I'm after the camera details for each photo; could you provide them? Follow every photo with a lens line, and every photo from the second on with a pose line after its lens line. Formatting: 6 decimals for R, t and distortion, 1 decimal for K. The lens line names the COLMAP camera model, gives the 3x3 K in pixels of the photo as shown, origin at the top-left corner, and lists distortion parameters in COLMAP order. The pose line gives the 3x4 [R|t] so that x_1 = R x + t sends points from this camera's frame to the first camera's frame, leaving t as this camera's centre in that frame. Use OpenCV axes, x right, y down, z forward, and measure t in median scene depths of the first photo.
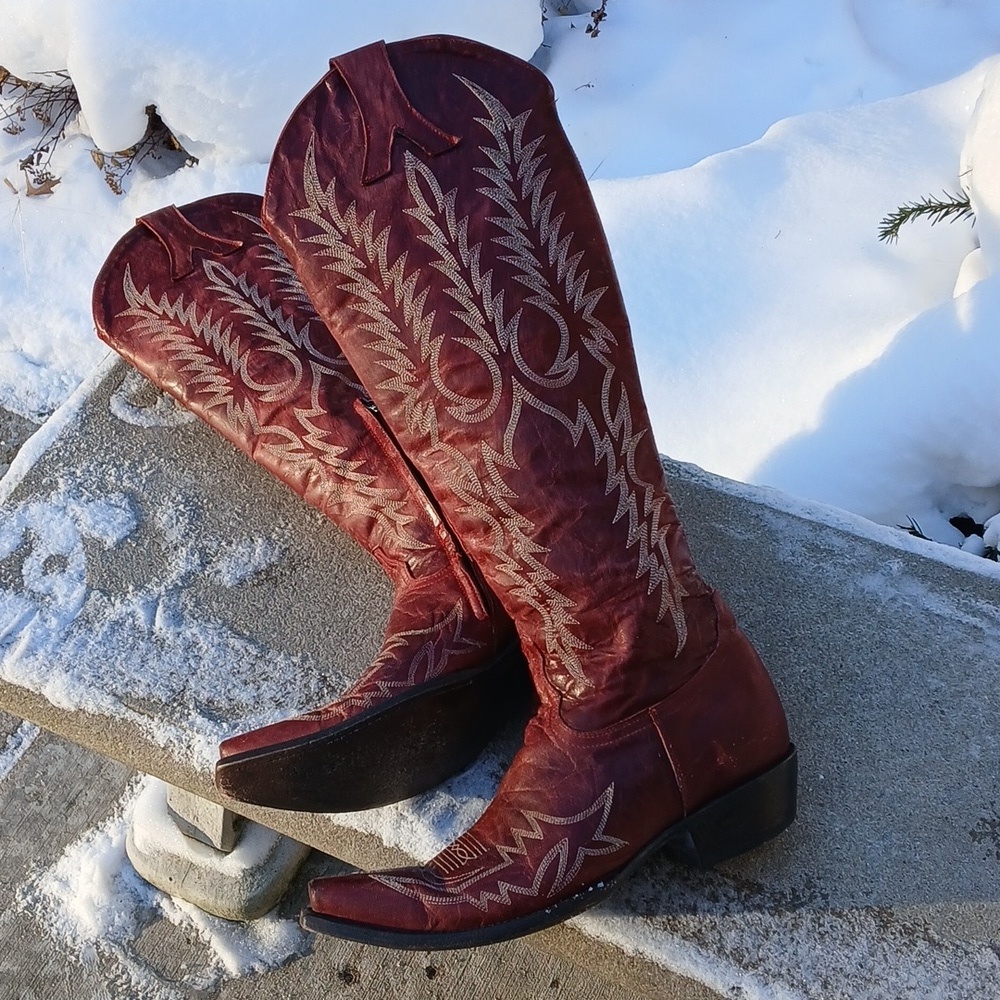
lens RADIAL K [[1660.2, 0, 483.2], [0, 1660.2, 507.0], [0, 0, 1]] dist [0.175217, -0.462778]
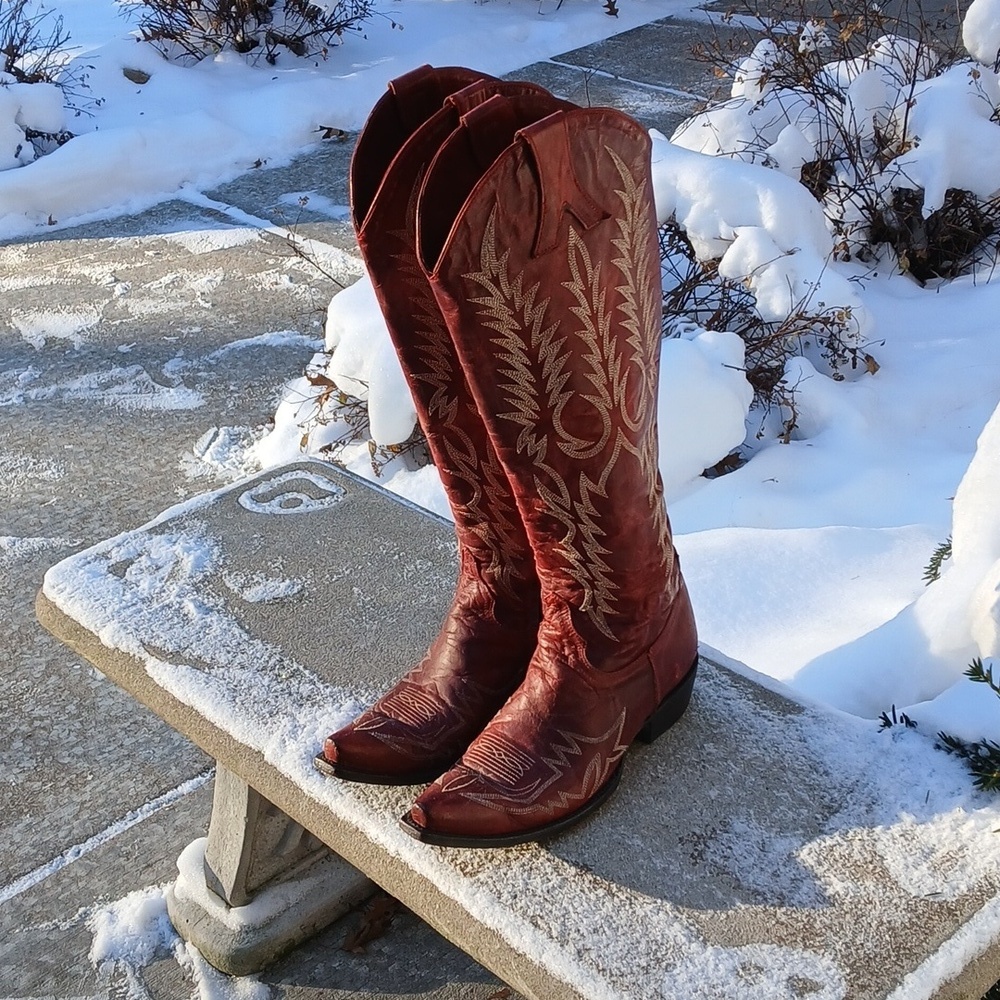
lens RADIAL K [[1660.2, 0, 483.2], [0, 1660.2, 507.0], [0, 0, 1]] dist [0.175217, -0.462778]
pose [[0.933013, 0.192807, -0.303828, 0.327864], [-0.287572, 0.907060, -0.307480, 0.267166], [0.216306, 0.374256, 0.901745, -0.156849]]
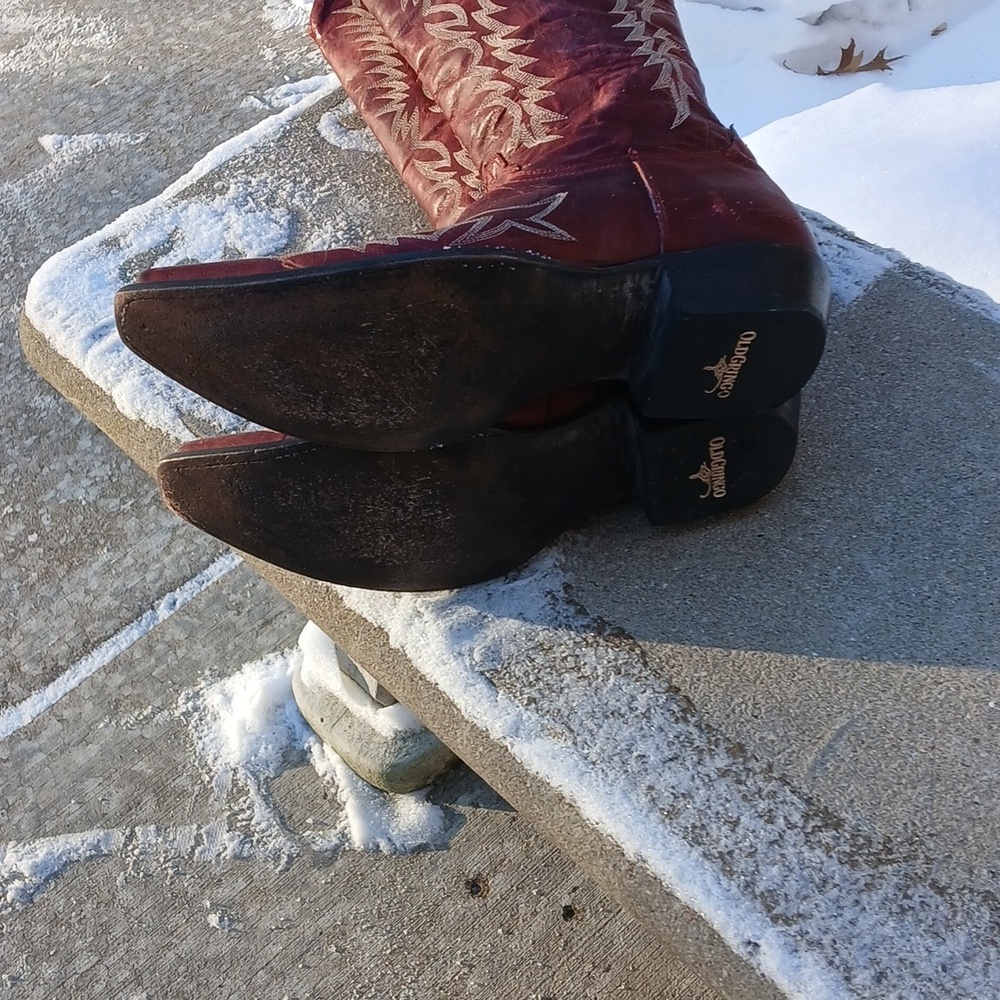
lens RADIAL K [[1660.2, 0, 483.2], [0, 1660.2, 507.0], [0, 0, 1]] dist [0.175217, -0.462778]
pose [[0.917099, 0.224423, -0.329490, 0.153694], [-0.234569, 0.972056, 0.009193, 0.088245], [0.322346, 0.068858, 0.944114, 0.206871]]
